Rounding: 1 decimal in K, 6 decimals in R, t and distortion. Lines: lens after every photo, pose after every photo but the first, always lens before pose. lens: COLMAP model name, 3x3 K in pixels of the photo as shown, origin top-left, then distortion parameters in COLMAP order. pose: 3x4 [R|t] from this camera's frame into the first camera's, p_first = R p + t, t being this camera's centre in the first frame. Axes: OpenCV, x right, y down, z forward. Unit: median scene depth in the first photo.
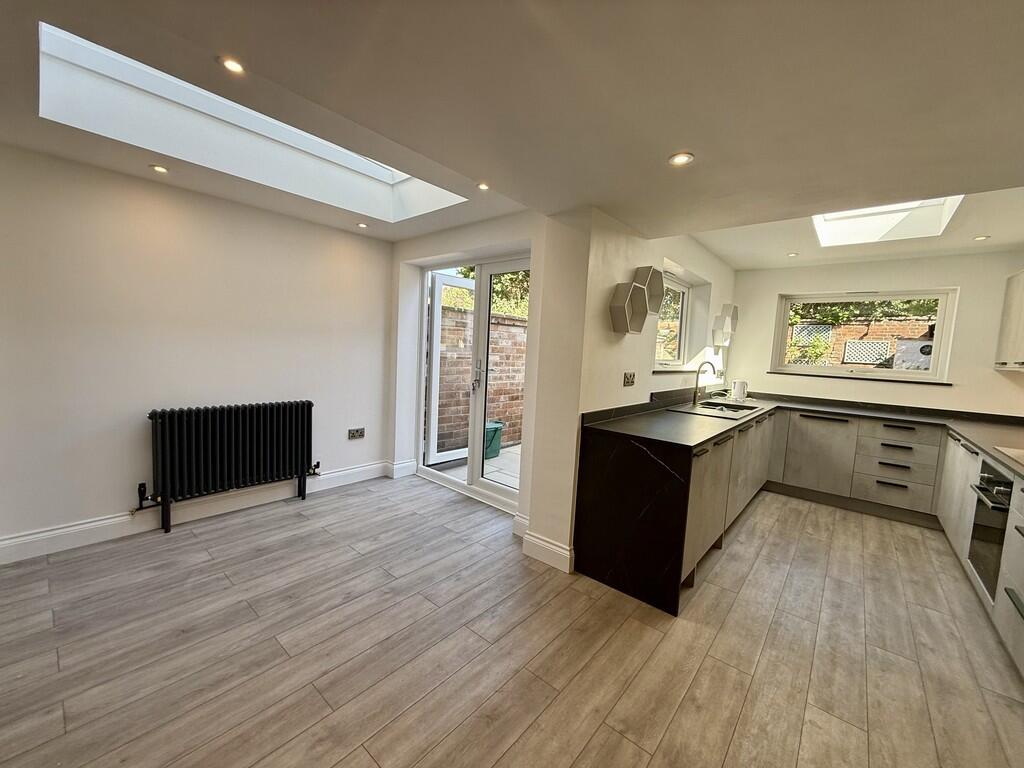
lens RADIAL K [[407.7, 0, 508.5], [0, 407.7, 383.4], [0, 0, 1]] dist [-0.000842, 0.000152]
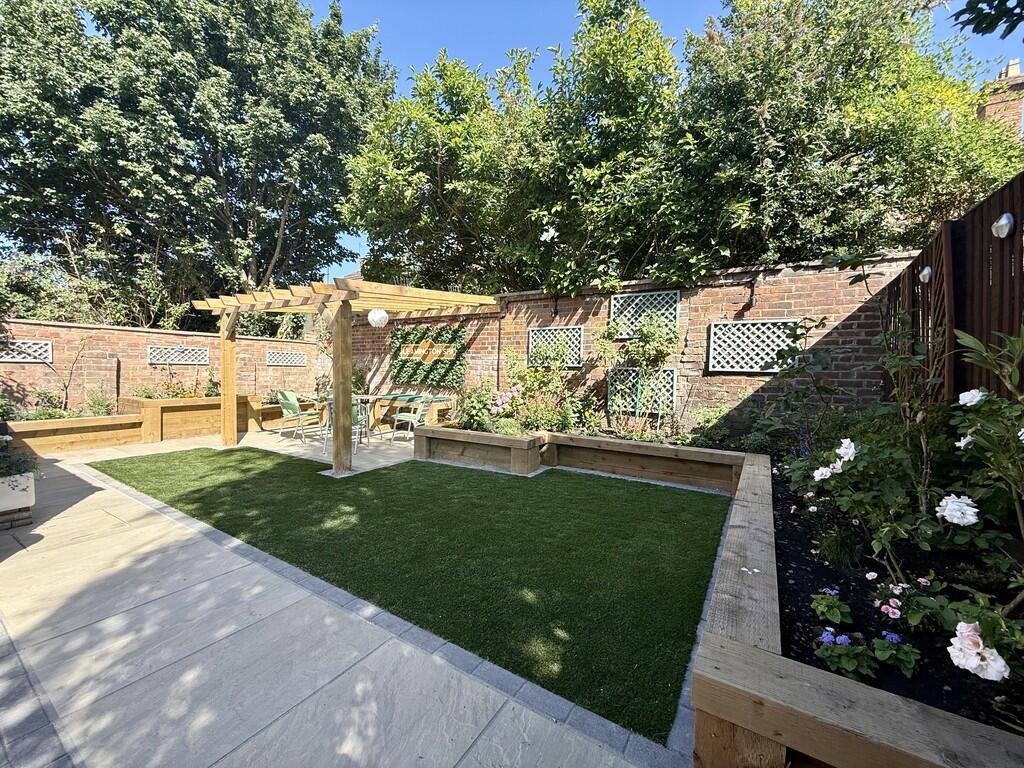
lens RADIAL K [[407.7, 0, 508.5], [0, 407.7, 383.4], [0, 0, 1]] dist [-0.000842, 0.000152]
pose [[0.987656, -0.034242, 0.152848, 2.010958], [0.041420, 0.998171, -0.044028, -0.108545], [-0.151061, 0.049815, 0.987268, 2.224398]]
